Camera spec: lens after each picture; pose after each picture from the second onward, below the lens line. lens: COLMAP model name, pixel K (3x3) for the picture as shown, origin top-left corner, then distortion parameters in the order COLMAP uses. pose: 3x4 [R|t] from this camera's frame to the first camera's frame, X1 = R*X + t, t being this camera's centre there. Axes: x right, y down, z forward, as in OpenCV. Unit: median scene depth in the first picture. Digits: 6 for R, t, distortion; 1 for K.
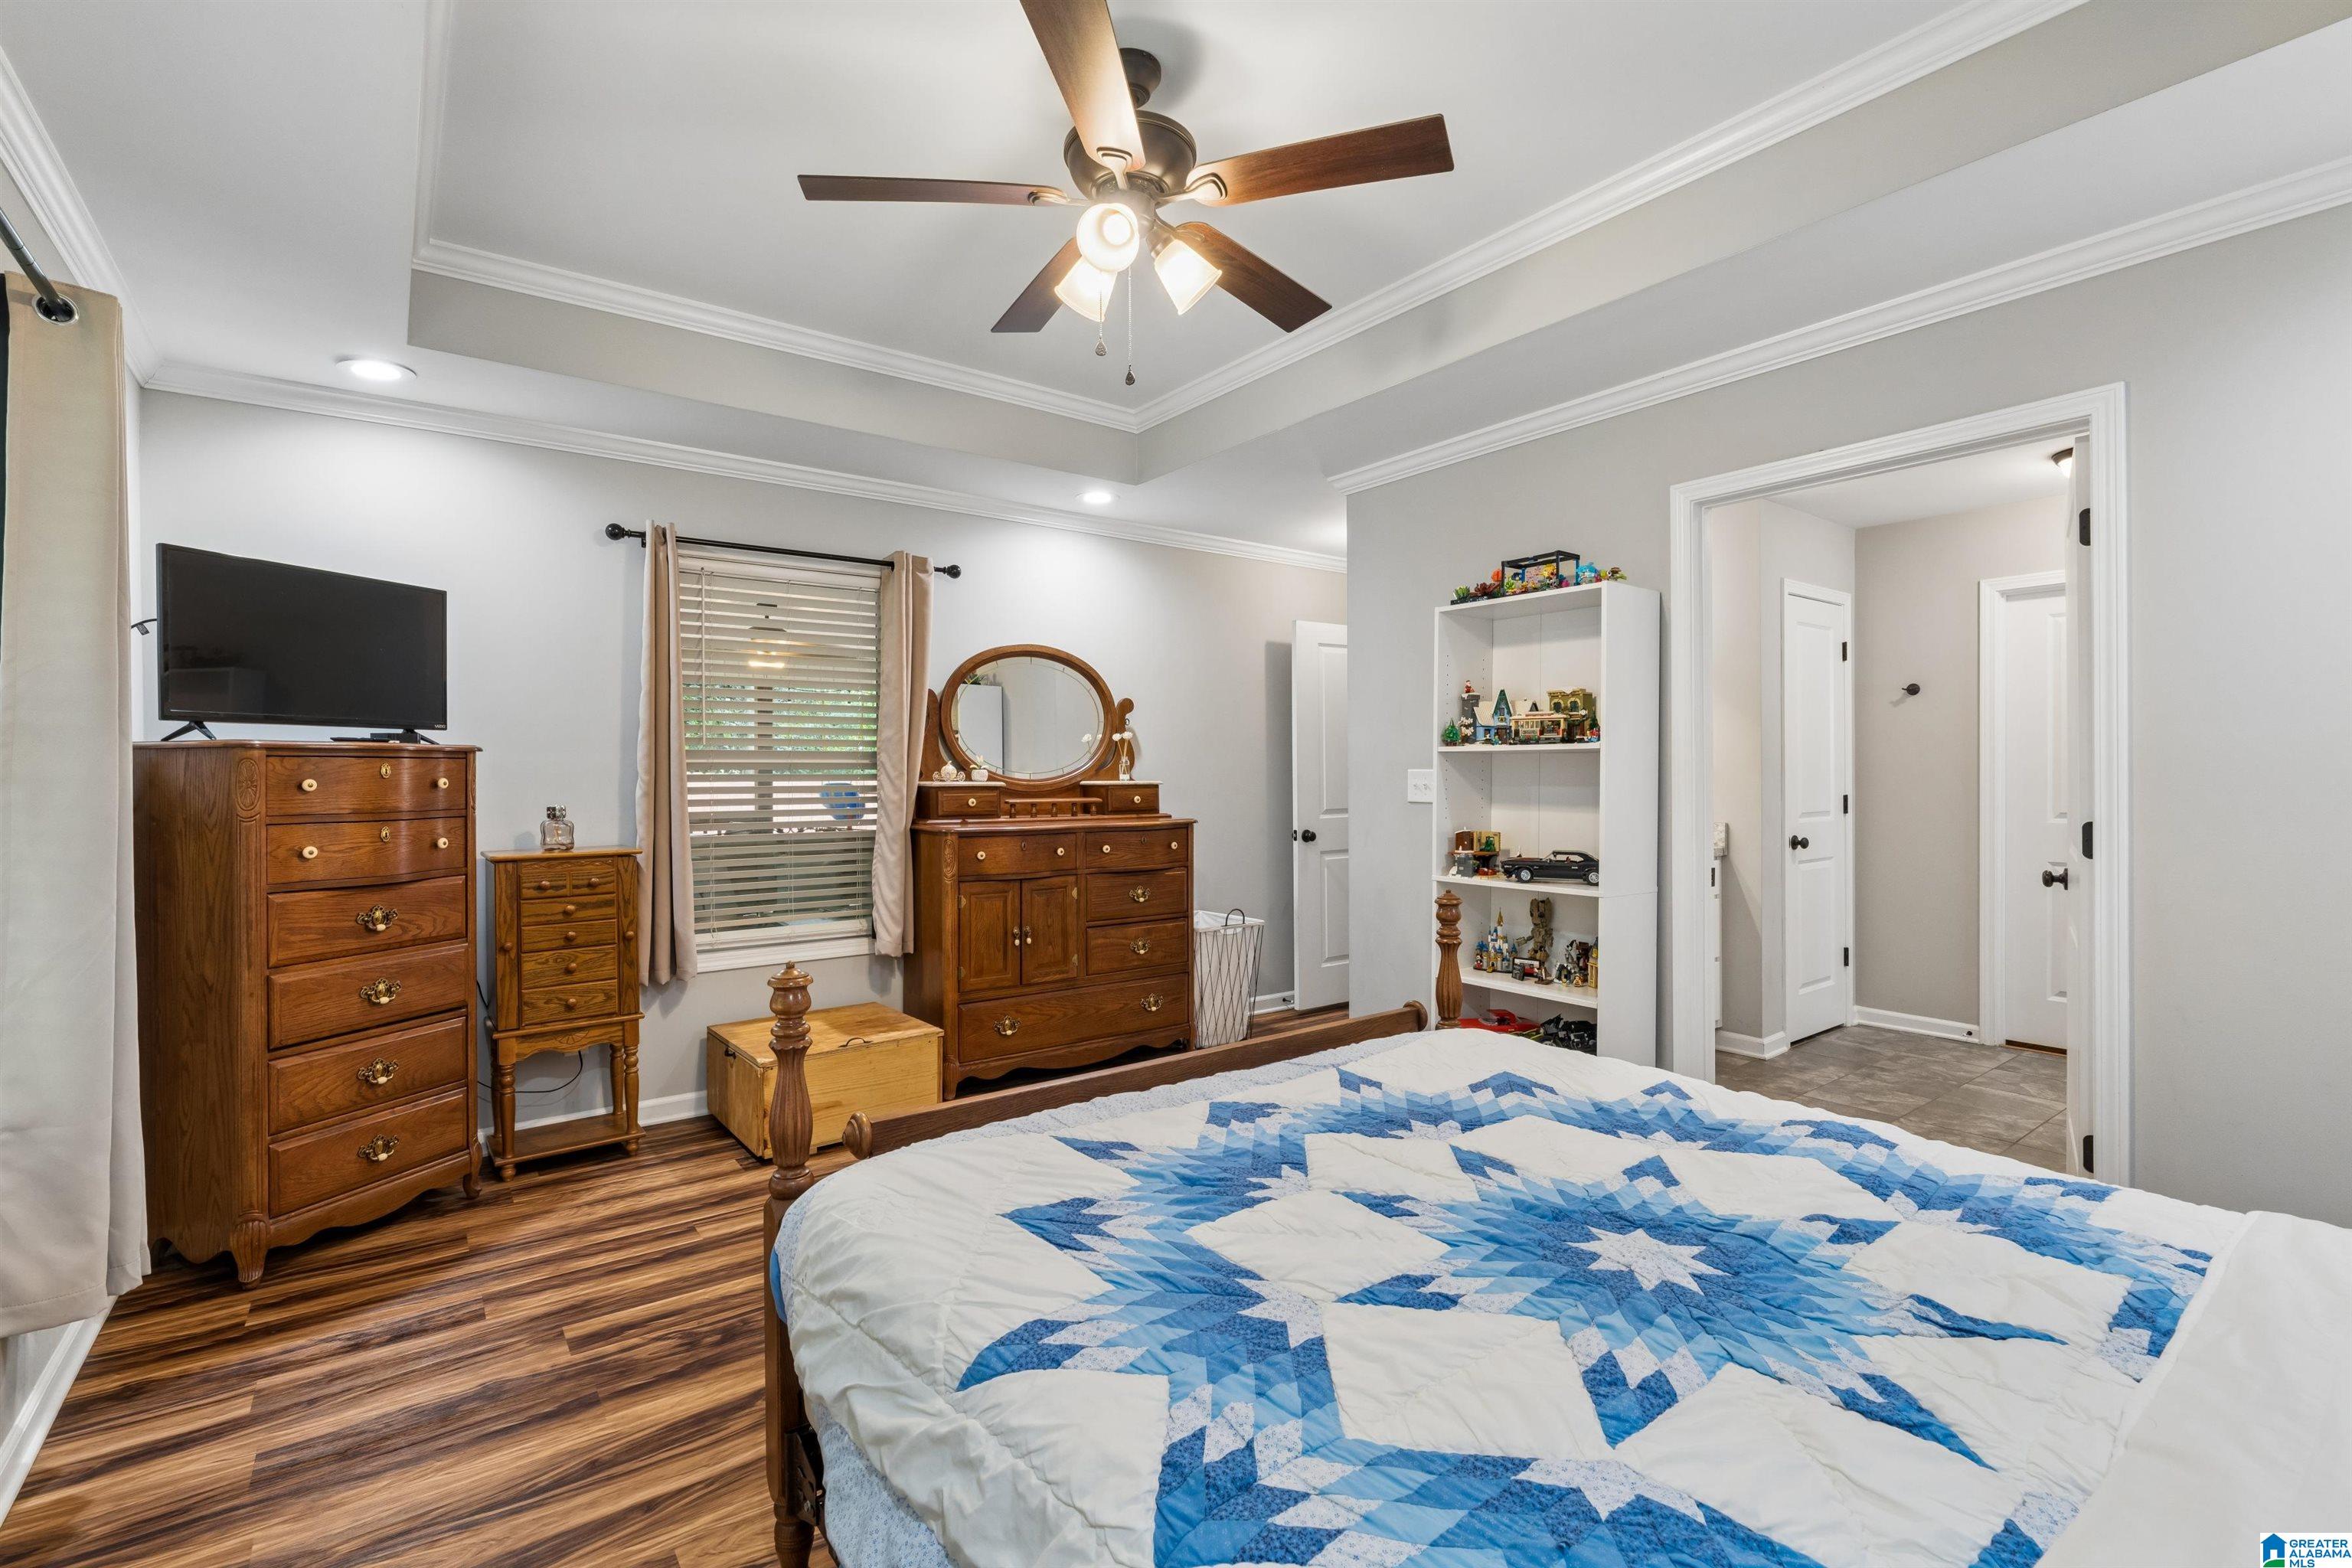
lens RADIAL K [[1062.3, 0, 1175.7], [0, 1062.3, 774.3], [0, 0, 1]] dist [-0.003377, 0.000051]
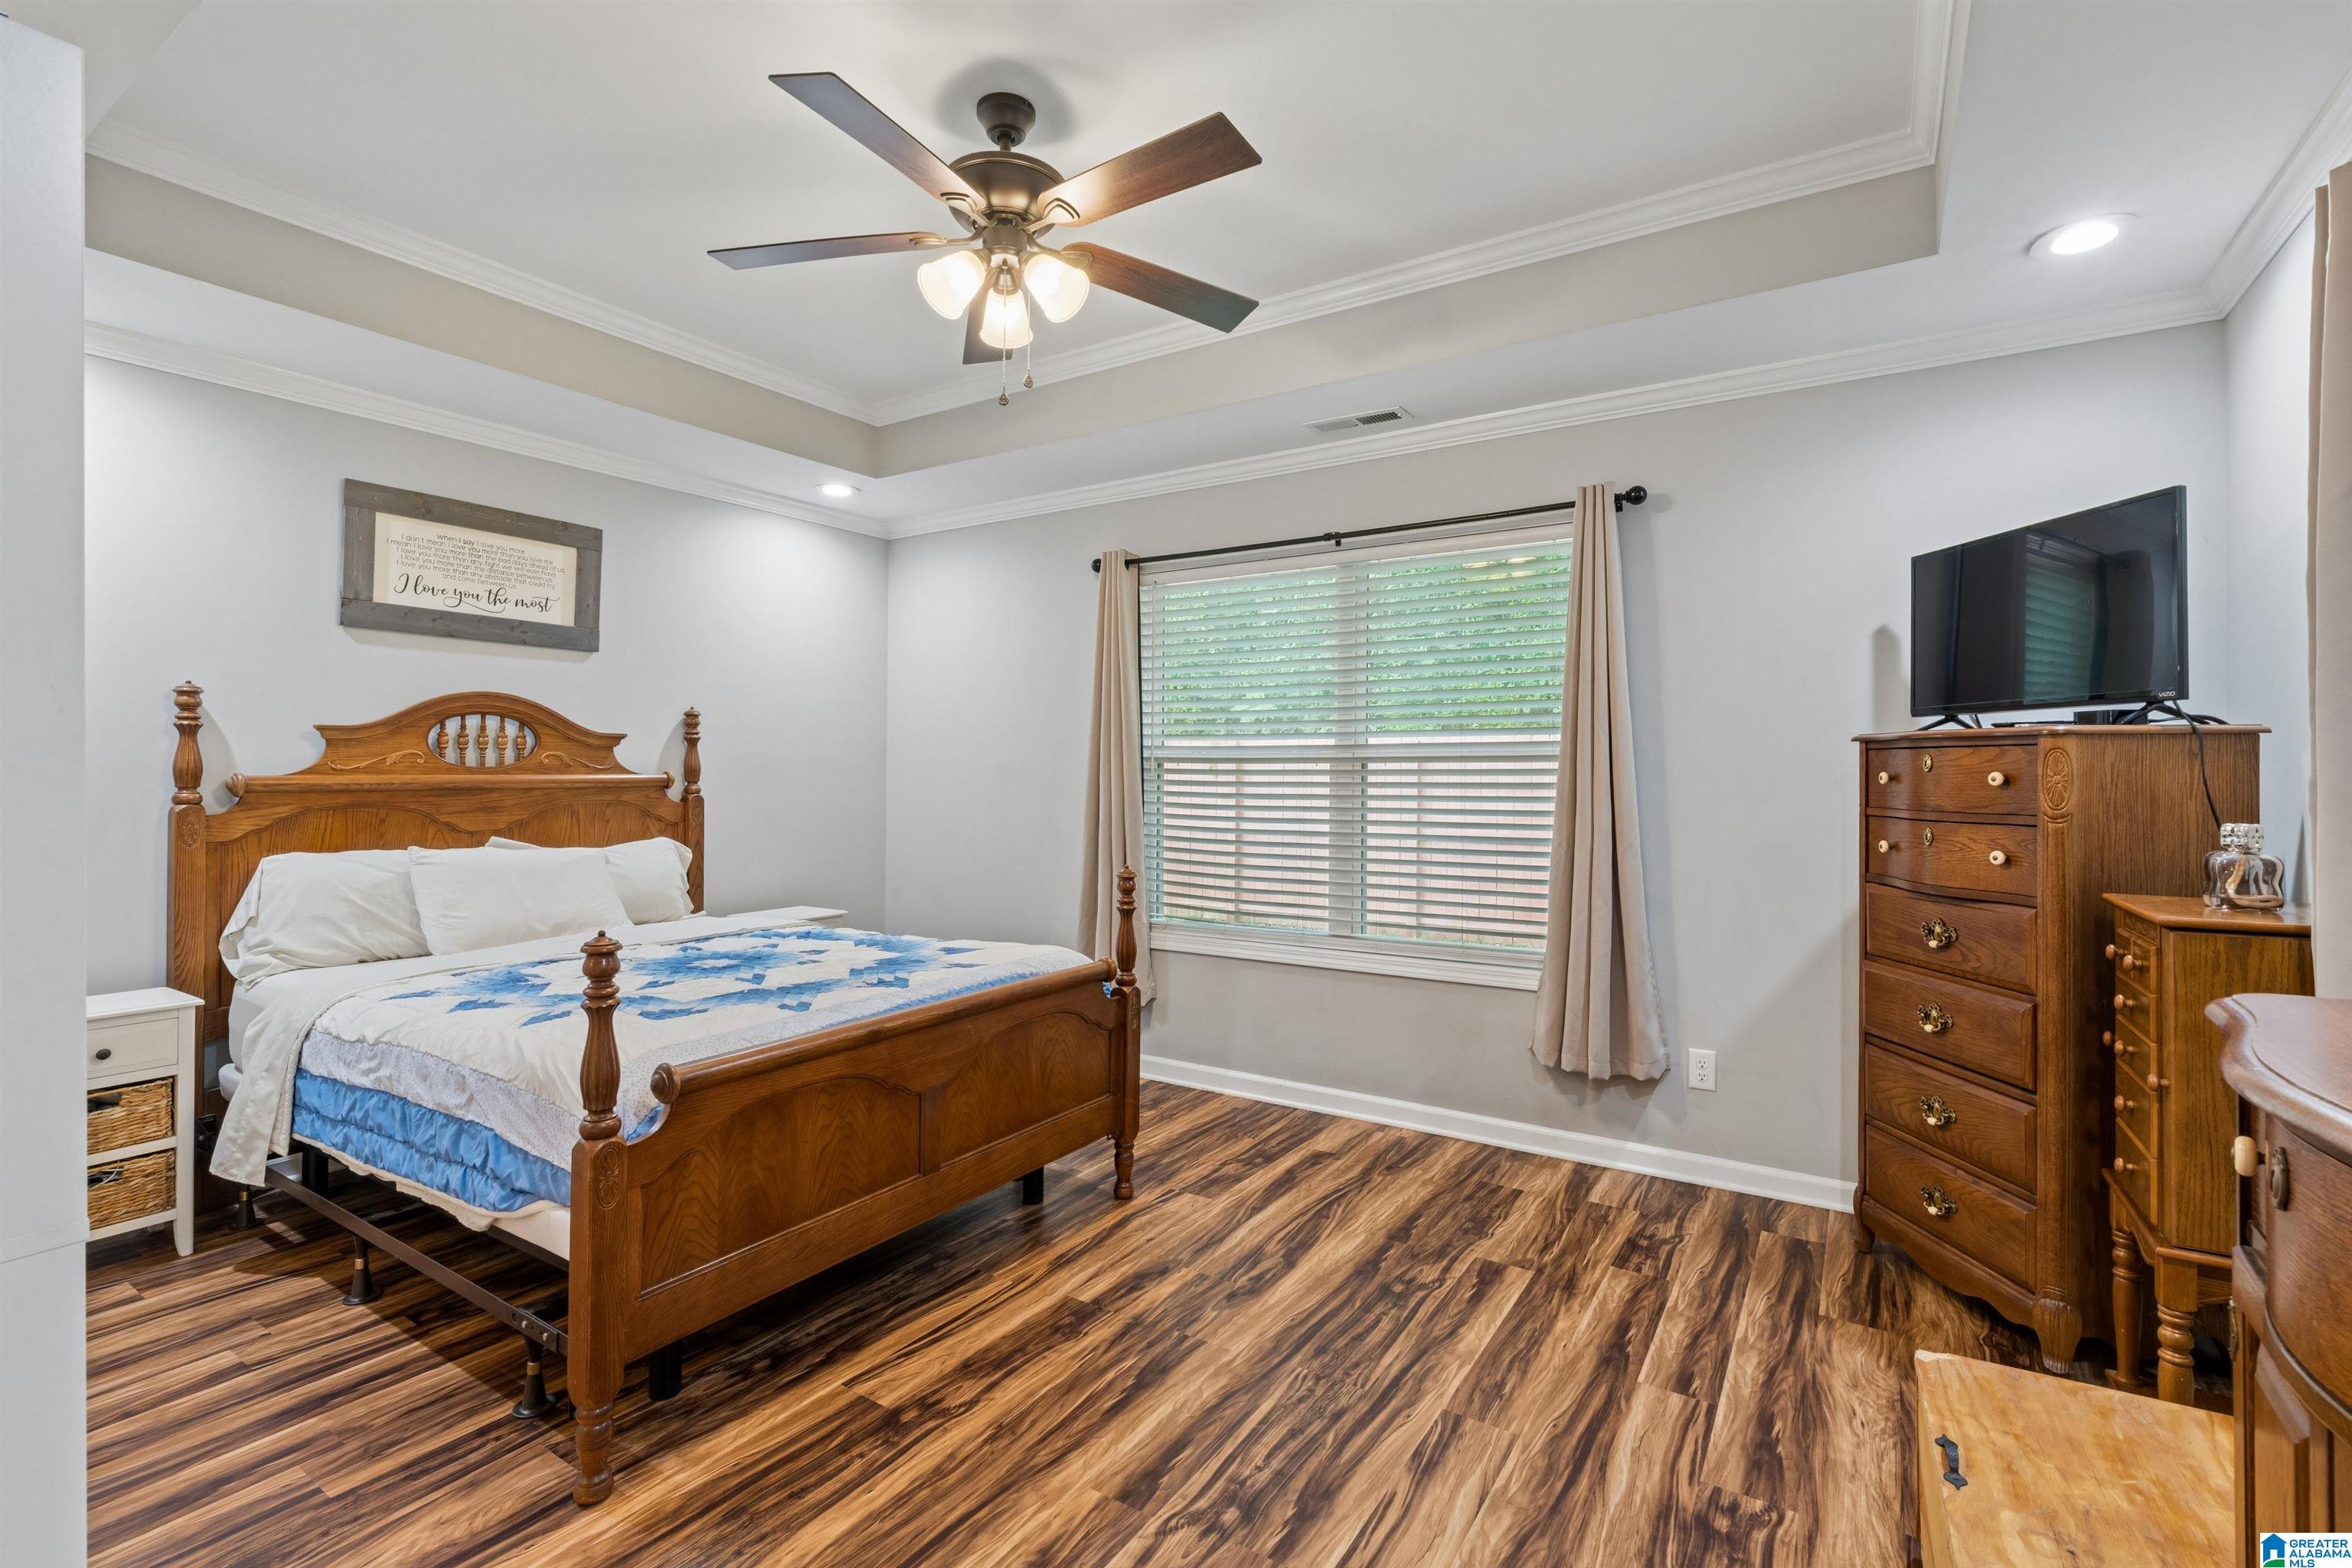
lens RADIAL K [[1062.3, 0, 1169.4], [0, 1062.3, 772.1], [0, 0, 1]] dist [-0.003377, 0.000051]
pose [[-0.938463, 0.001774, -0.345376, 0.148732], [-0.000882, 0.999971, 0.007532, -0.001726], [0.345380, 0.007373, -0.938434, 1.843581]]
